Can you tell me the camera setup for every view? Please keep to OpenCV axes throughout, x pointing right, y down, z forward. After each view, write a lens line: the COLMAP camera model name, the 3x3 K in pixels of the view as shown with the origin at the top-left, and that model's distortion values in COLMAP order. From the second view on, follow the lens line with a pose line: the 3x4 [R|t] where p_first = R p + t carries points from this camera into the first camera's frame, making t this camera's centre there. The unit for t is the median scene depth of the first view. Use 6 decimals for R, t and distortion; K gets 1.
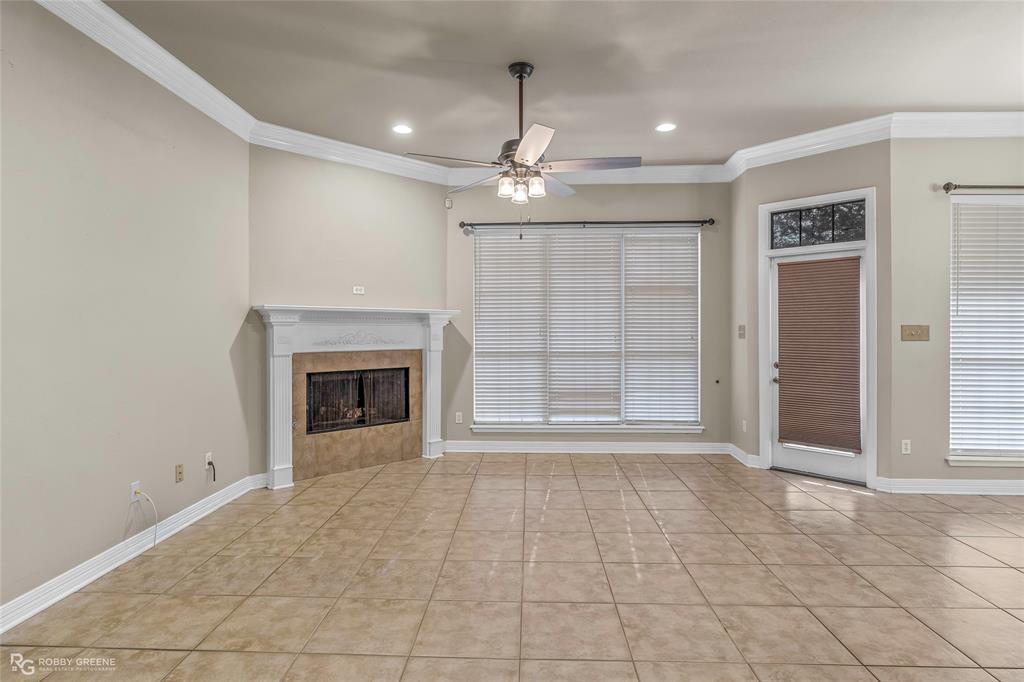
lens RADIAL K [[539.9, 0, 512.9], [0, 539.9, 326.8], [0, 0, 1]] dist [0.001524, 0.001062]
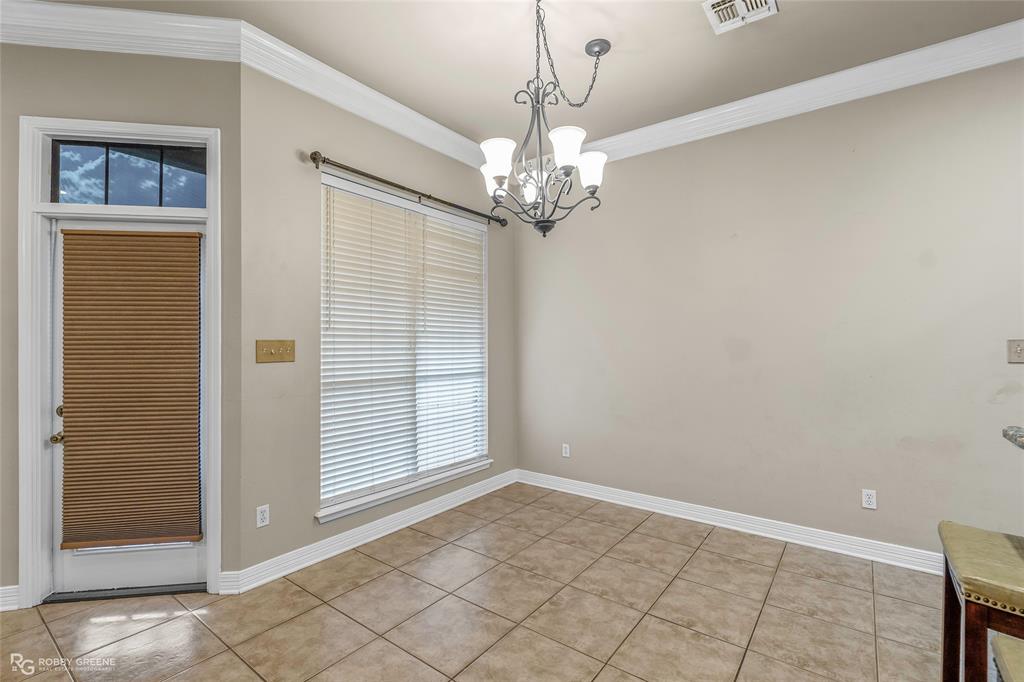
lens RADIAL K [[465.9, 0, 512.0], [0, 465.9, 341.0], [0, 0, 1]] dist [-0.003284, -0.000047]
pose [[0.575681, 0.000823, 0.817674, 0.350720], [0.002307, 0.999994, -0.002631, 0.000168], [-0.817671, 0.003401, 0.575676, 0.327356]]
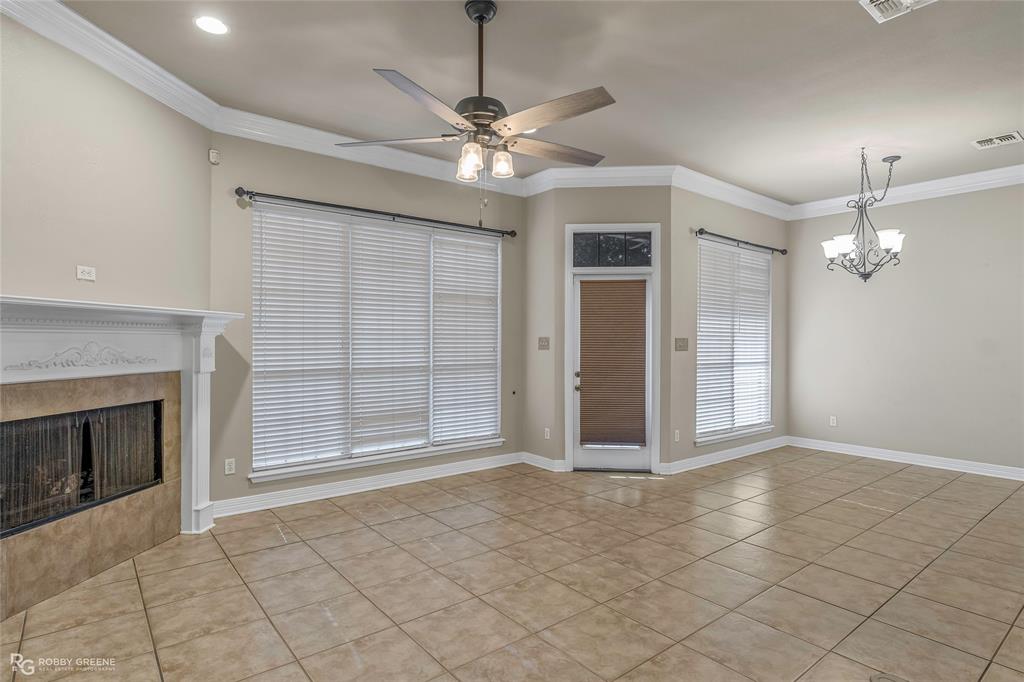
lens RADIAL K [[544.7, 0, 516.5], [0, 544.7, 343.3], [0, 0, 1]] dist [-0.001983, 0.001259]
pose [[0.754904, -0.001368, 0.655833, -0.312046], [-0.005923, 0.999943, 0.008904, -0.000260], [-0.655808, -0.010606, 0.754853, 0.246750]]
